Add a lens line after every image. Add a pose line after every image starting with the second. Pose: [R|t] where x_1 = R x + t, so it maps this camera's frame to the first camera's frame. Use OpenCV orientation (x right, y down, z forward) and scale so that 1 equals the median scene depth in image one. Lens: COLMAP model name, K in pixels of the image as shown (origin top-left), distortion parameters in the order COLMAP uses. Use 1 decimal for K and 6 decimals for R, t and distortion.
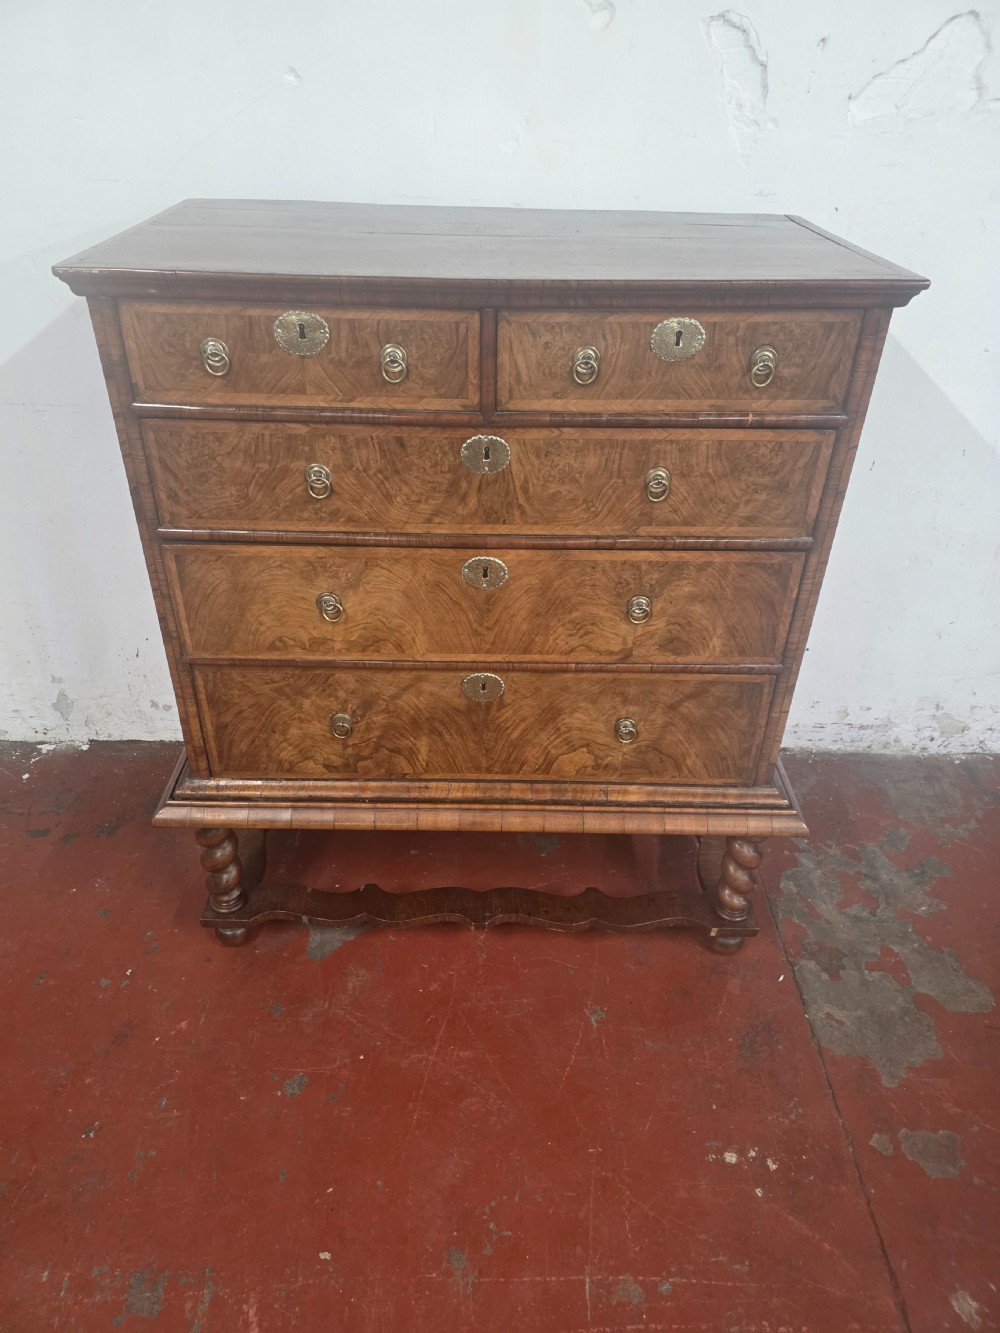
lens RADIAL K [[877.2, 0, 489.6], [0, 877.2, 660.3], [0, 0, 1]] dist [0.081824, -0.074707]
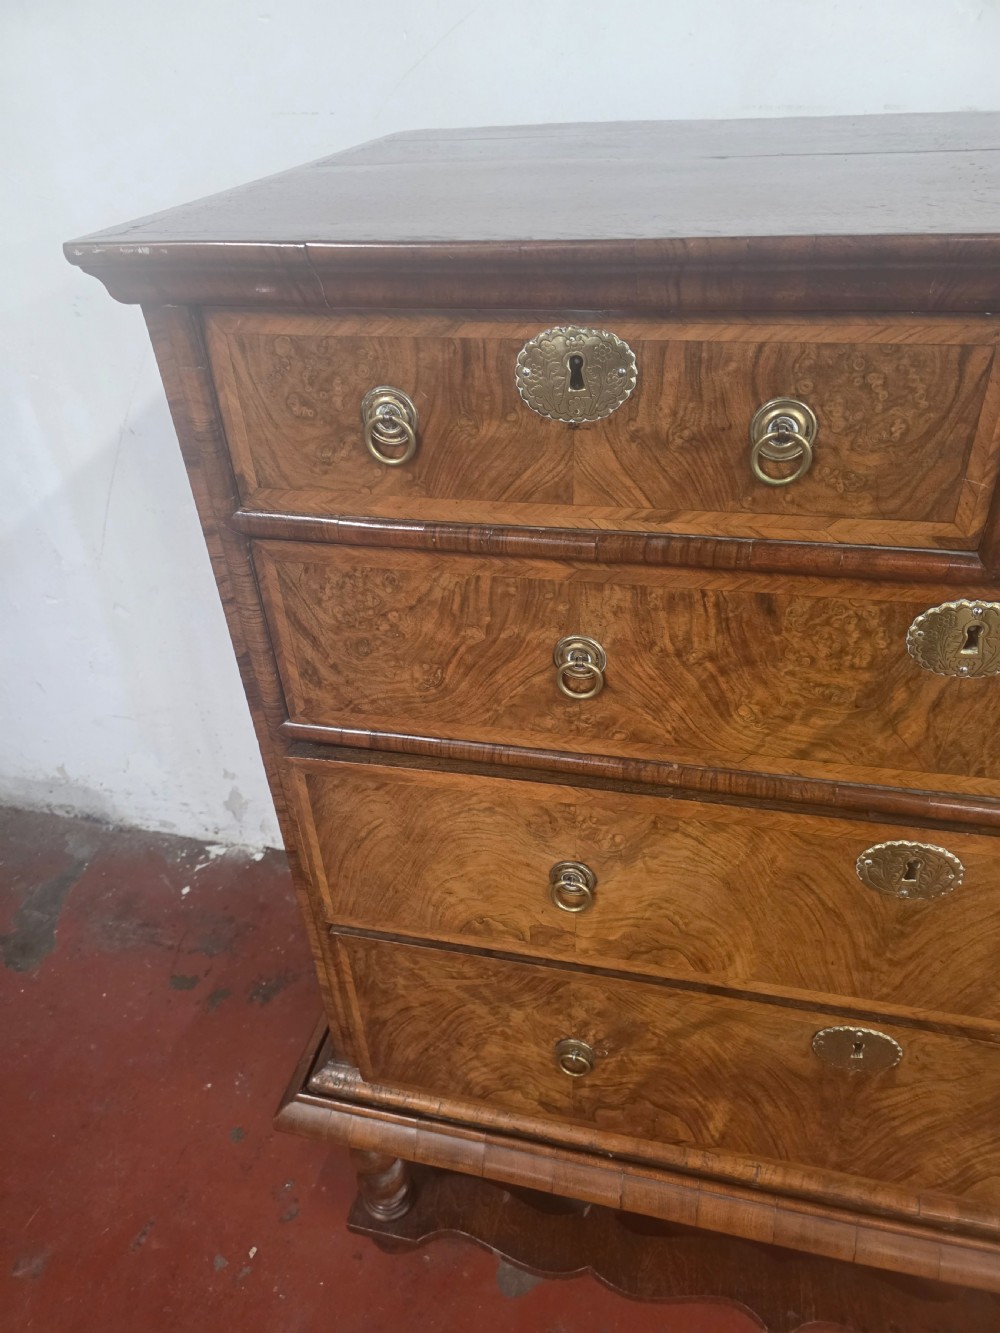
lens RADIAL K [[877.2, 0, 513.6], [0, 877.2, 668.9], [0, 0, 1]] dist [0.081824, -0.074707]
pose [[0.970720, 0.083341, -0.225294, -0.106739], [-0.078184, 0.996434, 0.031735, -0.193041], [0.227135, -0.013191, 0.973774, 0.461302]]
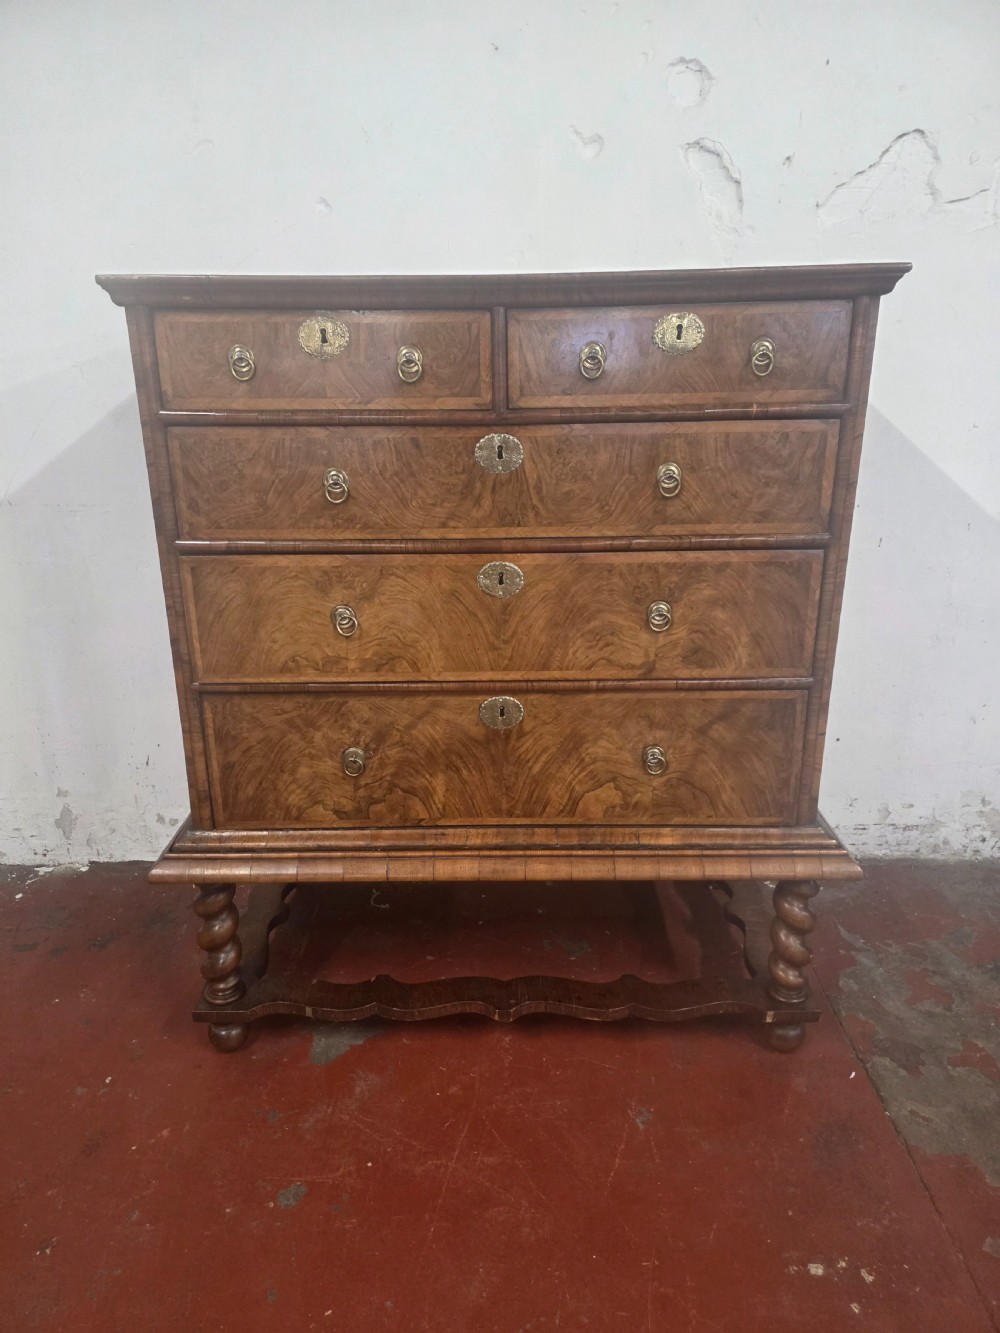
lens RADIAL K [[877.2, 0, 489.8], [0, 877.2, 673.2], [0, 0, 1]] dist [0.081824, -0.074707]
pose [[0.999610, -0.023468, -0.015162, -0.004873], [0.018913, 0.967800, -0.251011, 0.238024], [0.020564, 0.250626, 0.967866, 0.063131]]
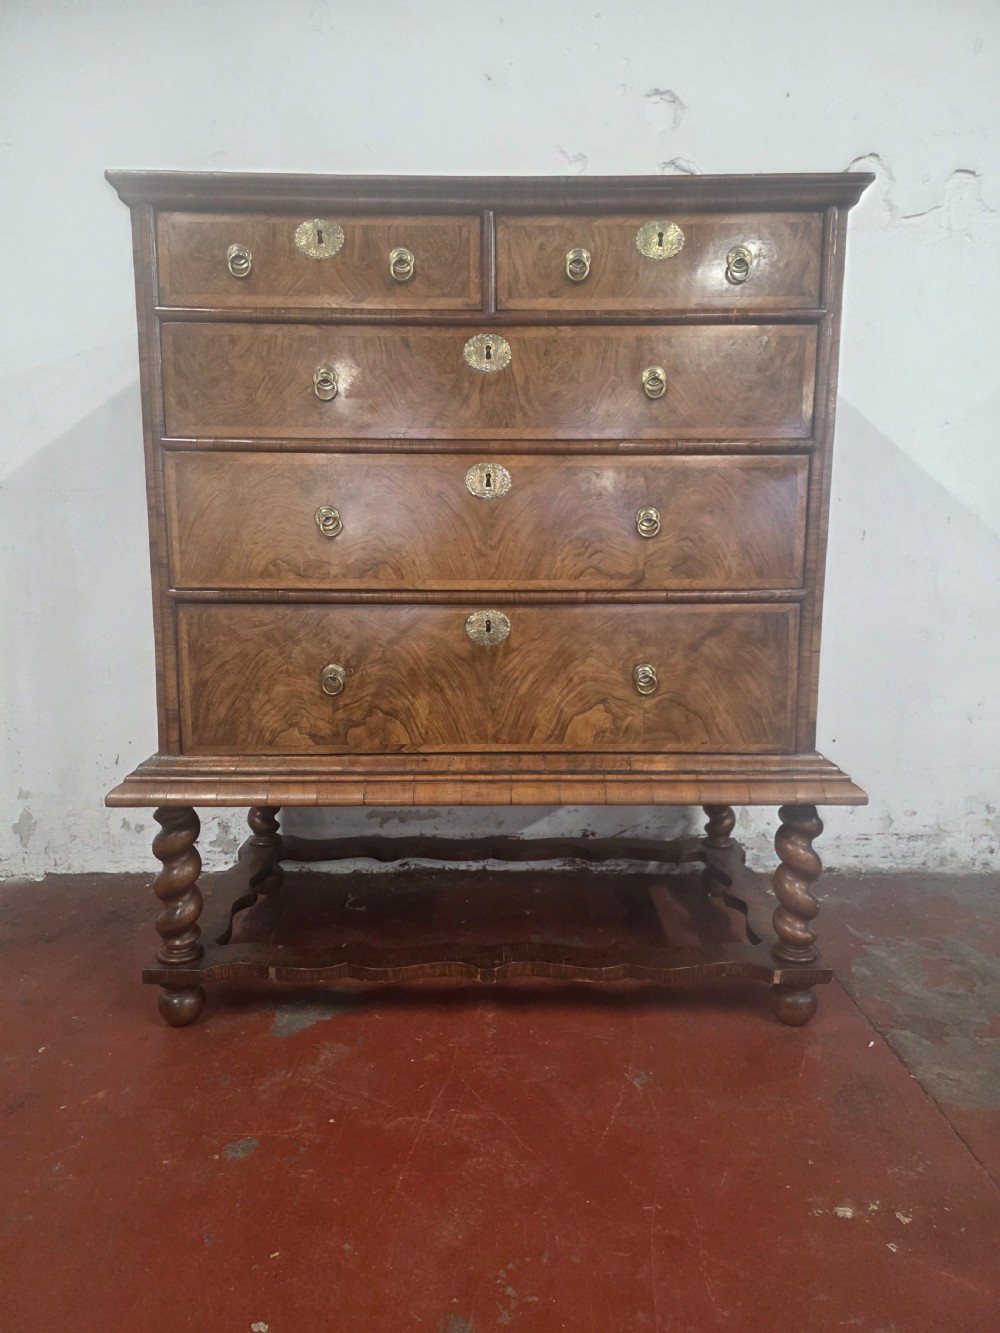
lens RADIAL K [[877.2, 0, 494.2], [0, 877.2, 669.0], [0, 0, 1]] dist [0.081824, -0.074707]
pose [[0.999892, -0.014028, 0.004421, -0.005469], [0.014587, 0.907283, -0.420269, 0.480266], [0.001885, 0.420288, 0.907389, 0.180787]]
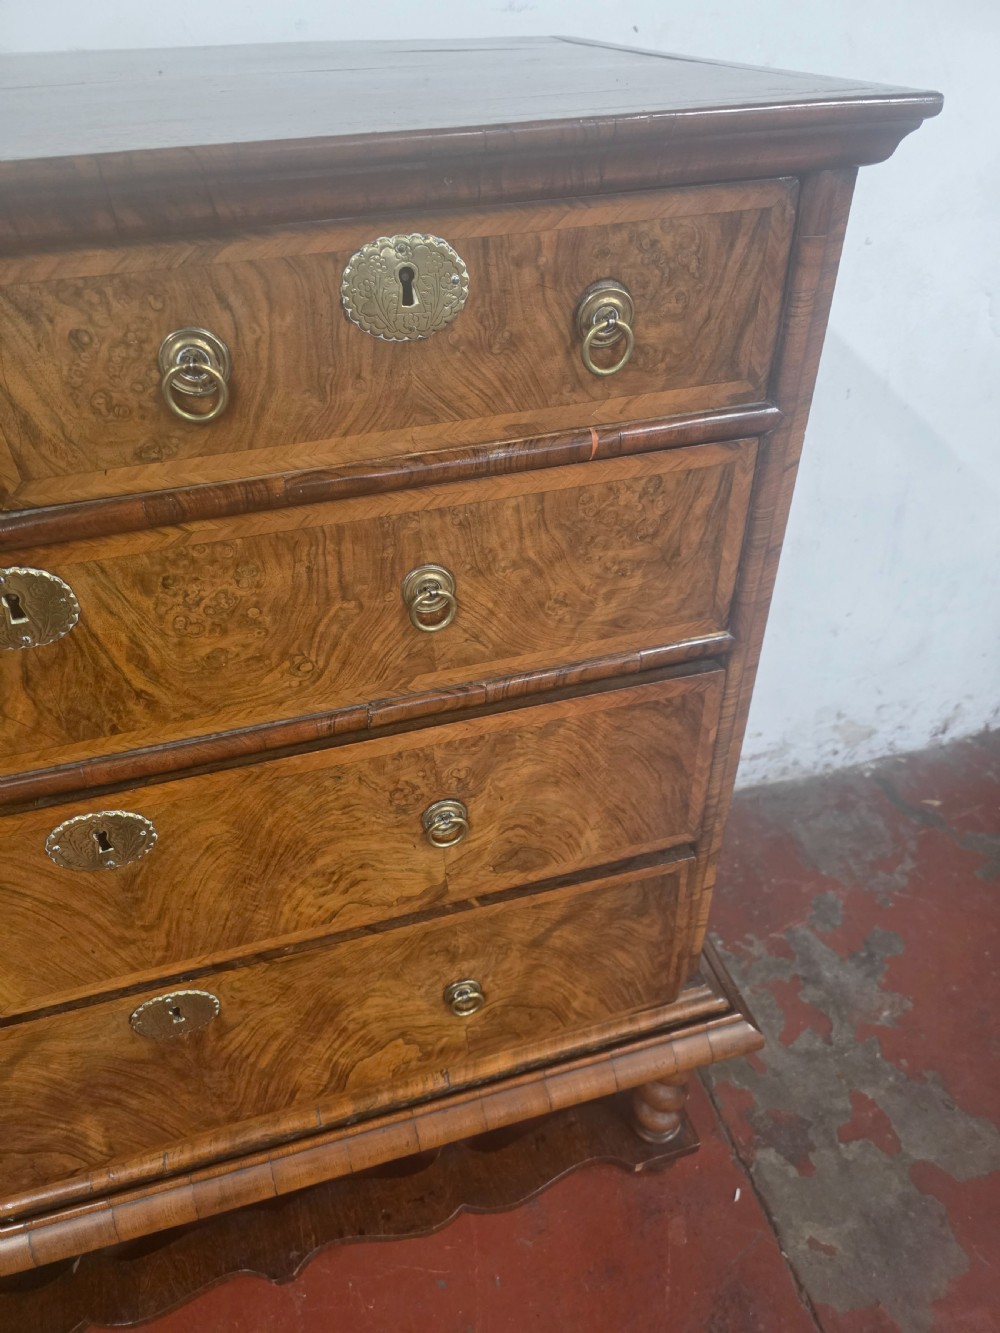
lens RADIAL K [[890.8, 0, 497.3], [0, 890.8, 672.3], [0, 0, 1]] dist [0.060057, -0.055441]
pose [[0.962647, -0.192525, 0.190383, 0.114152], [0.176699, 0.979470, 0.097036, -0.183852], [-0.205156, -0.059771, 0.976902, 0.471900]]
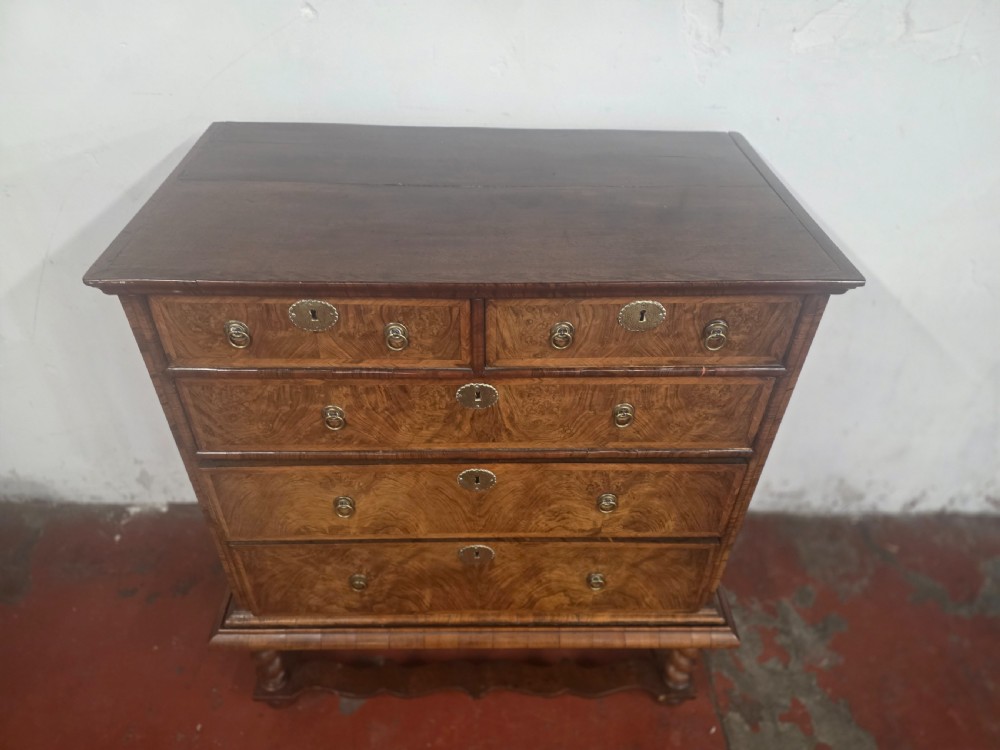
lens RADIAL K [[658.0, 0, 498.1], [0, 658.0, 370.0], [0, 0, 1]] dist [0.081824, -0.074707]
pose [[0.999946, -0.002211, 0.010145, 0.013390], [0.001276, 0.995831, 0.091207, -0.309491], [-0.010305, -0.091189, 0.995780, 0.119645]]
